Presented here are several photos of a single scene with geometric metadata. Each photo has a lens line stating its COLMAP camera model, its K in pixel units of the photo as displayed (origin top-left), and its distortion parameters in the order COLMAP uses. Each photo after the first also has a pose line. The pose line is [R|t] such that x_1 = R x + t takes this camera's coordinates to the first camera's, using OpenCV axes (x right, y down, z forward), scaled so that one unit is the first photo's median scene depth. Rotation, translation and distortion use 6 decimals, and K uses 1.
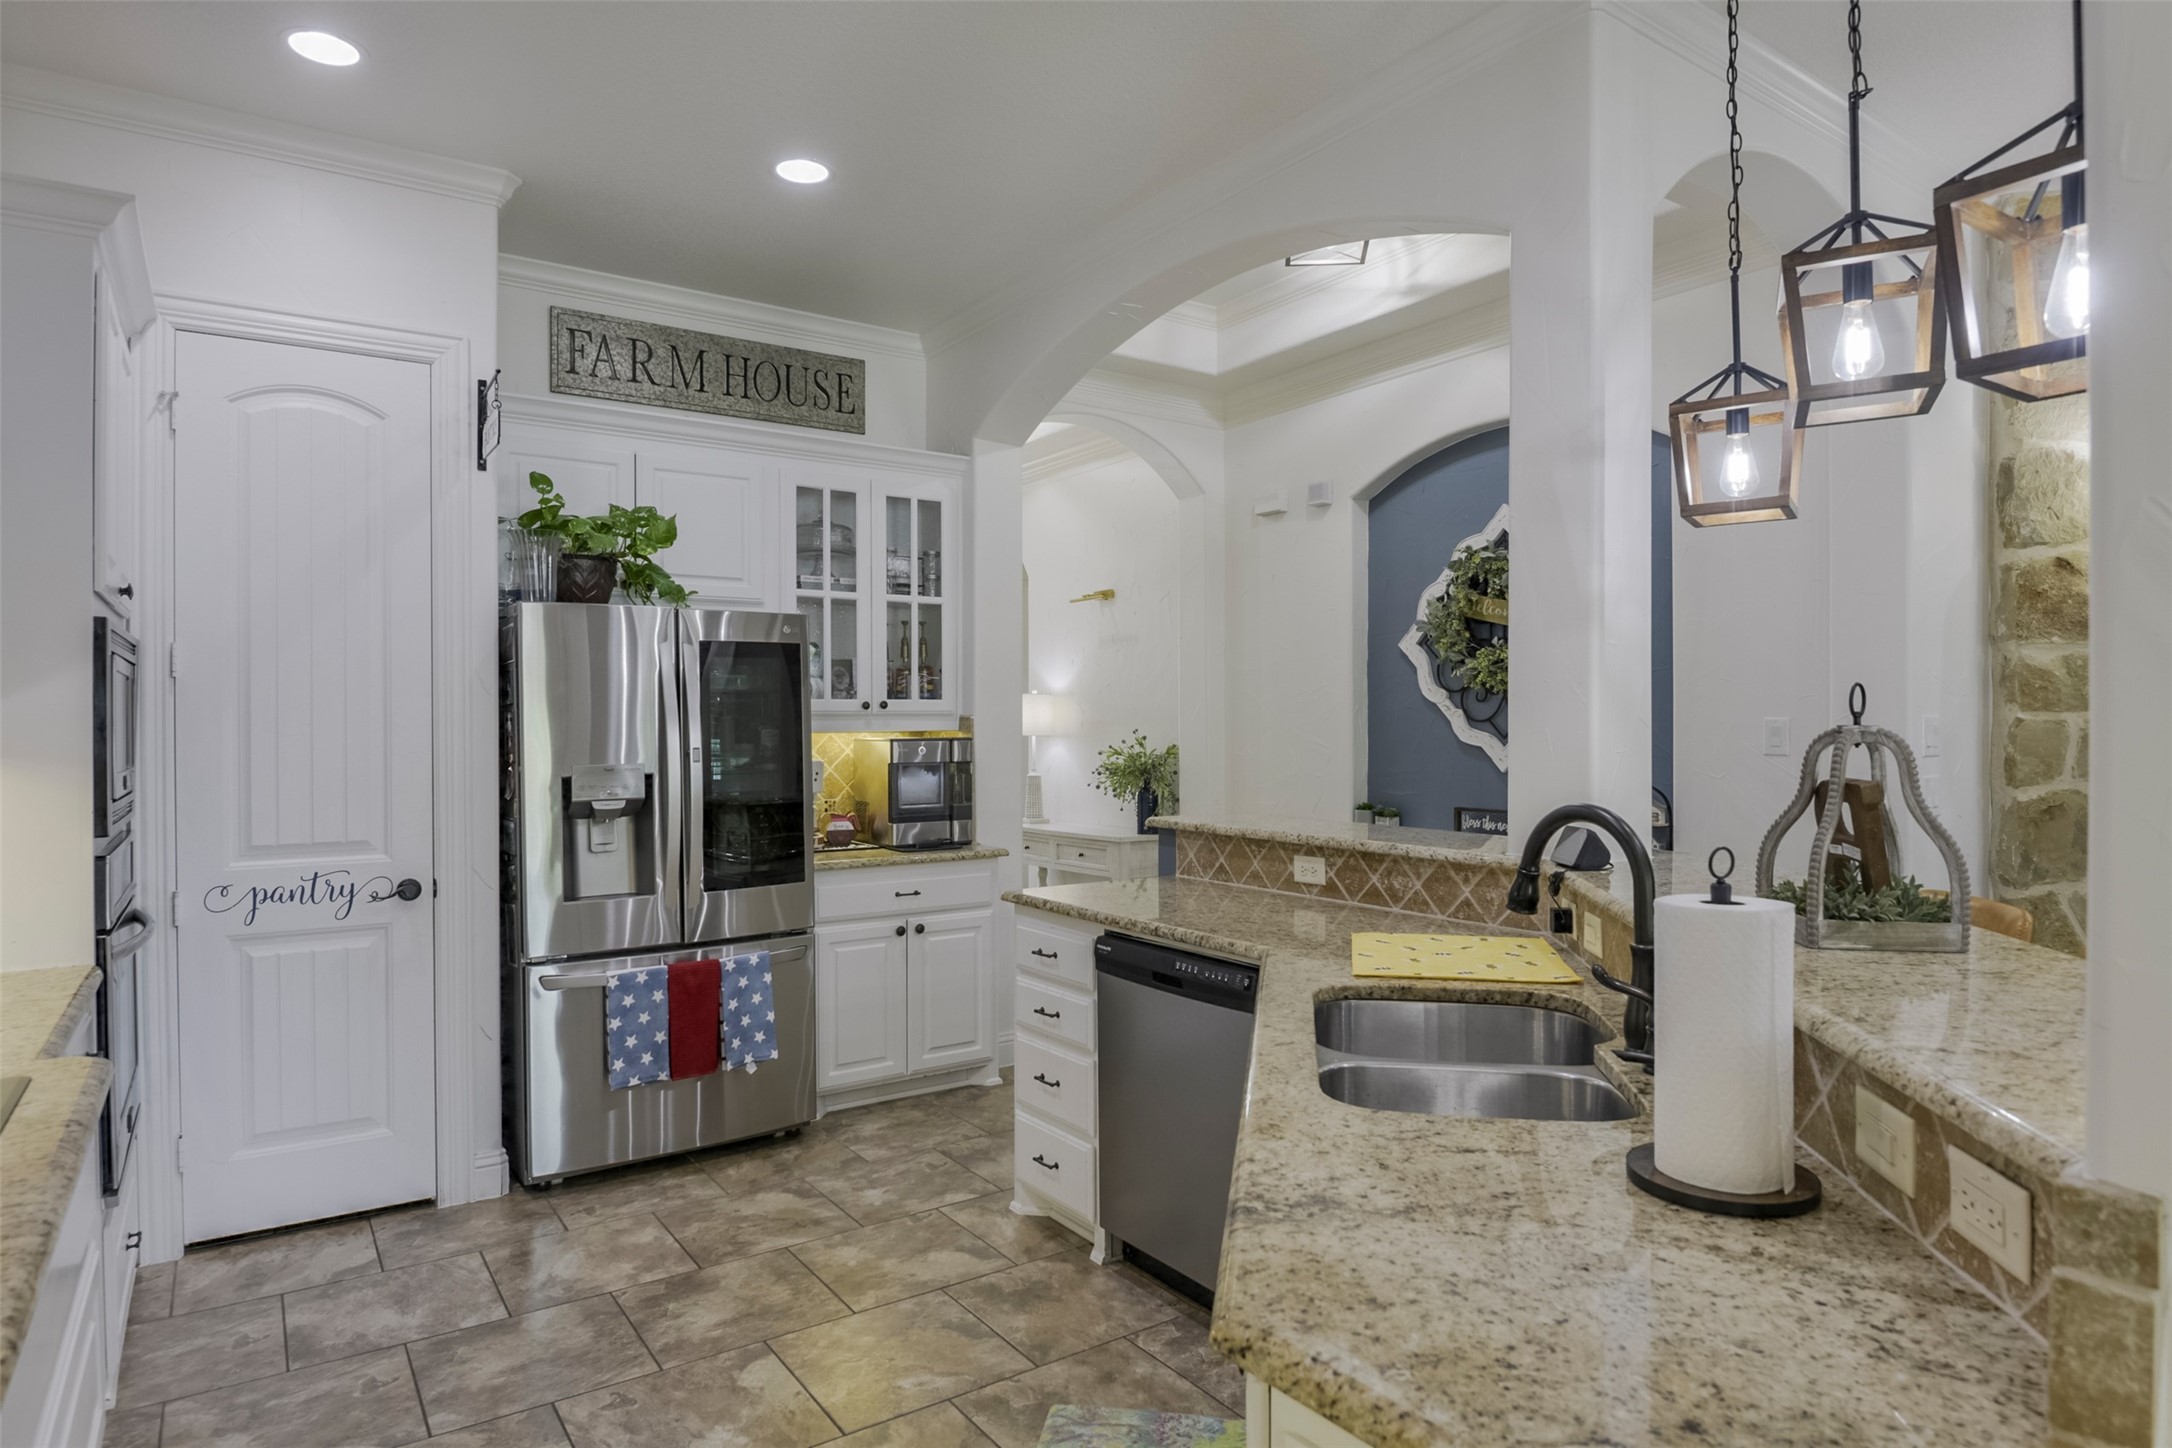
lens RADIAL K [[1211.7, 0, 1081.9], [0, 1211.7, 719.3], [0, 0, 1]] dist [-0.000614, -0.001429]
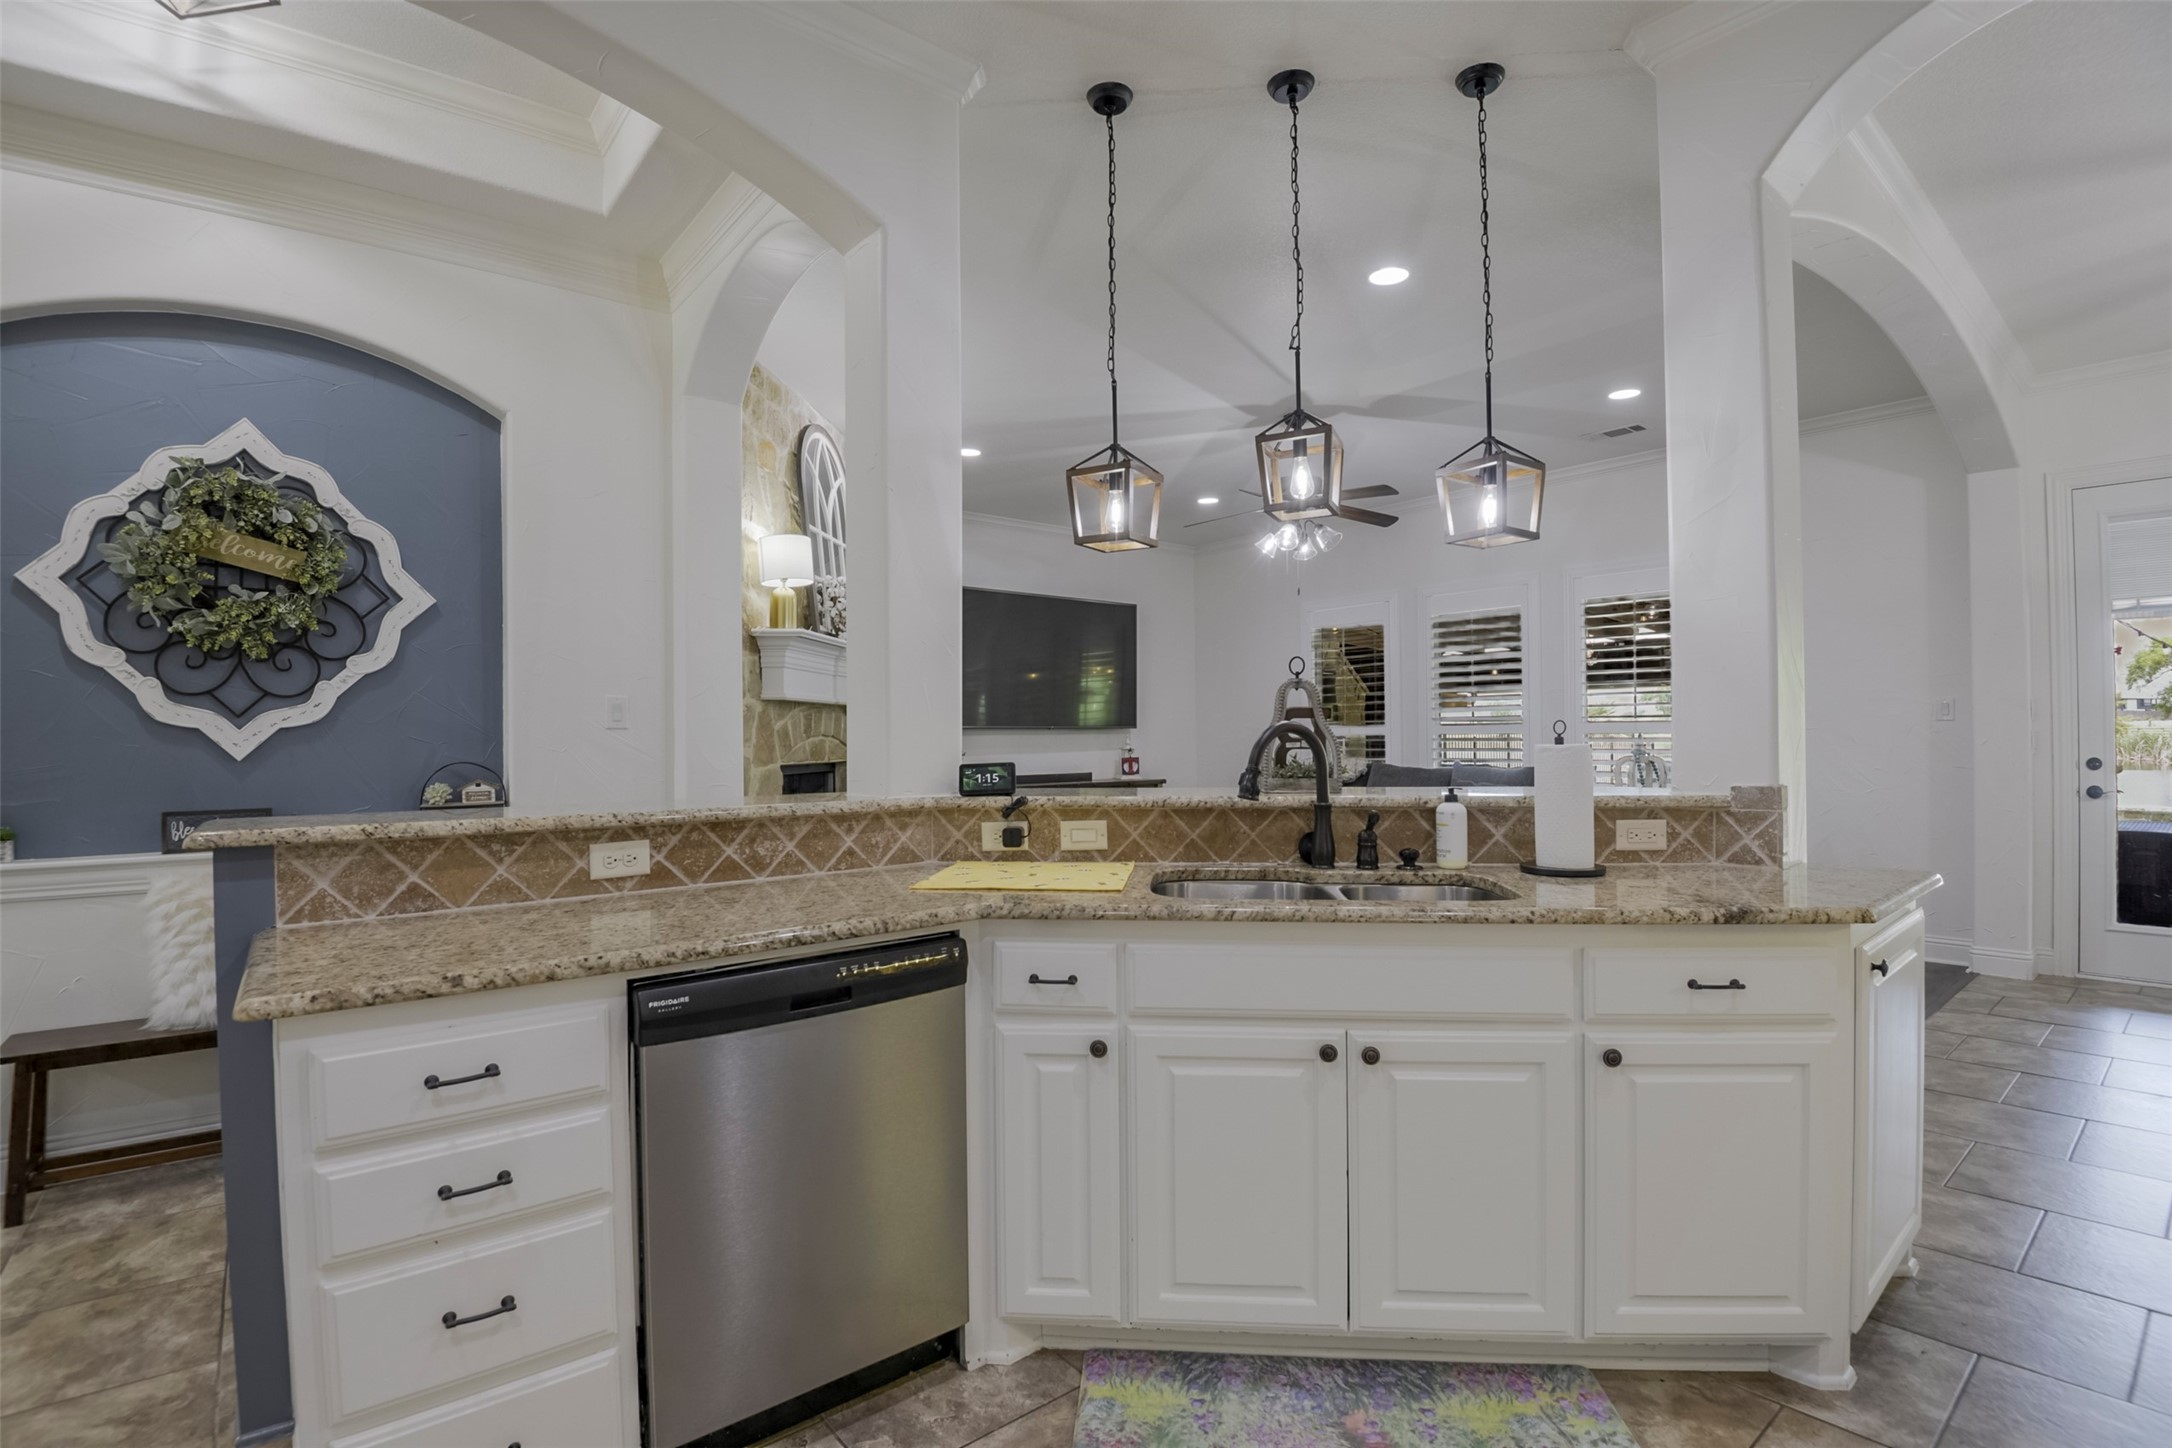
lens RADIAL K [[1010.5, 0, 1076.6], [0, 1010.5, 720.6], [0, 0, 1]] dist [-0.037891, -0.003005]
pose [[-0.069921, 0.017373, 0.997401, -0.419742], [0.007705, 0.999828, -0.016875, 0.043580], [-0.997523, 0.006505, -0.070043, 0.670253]]
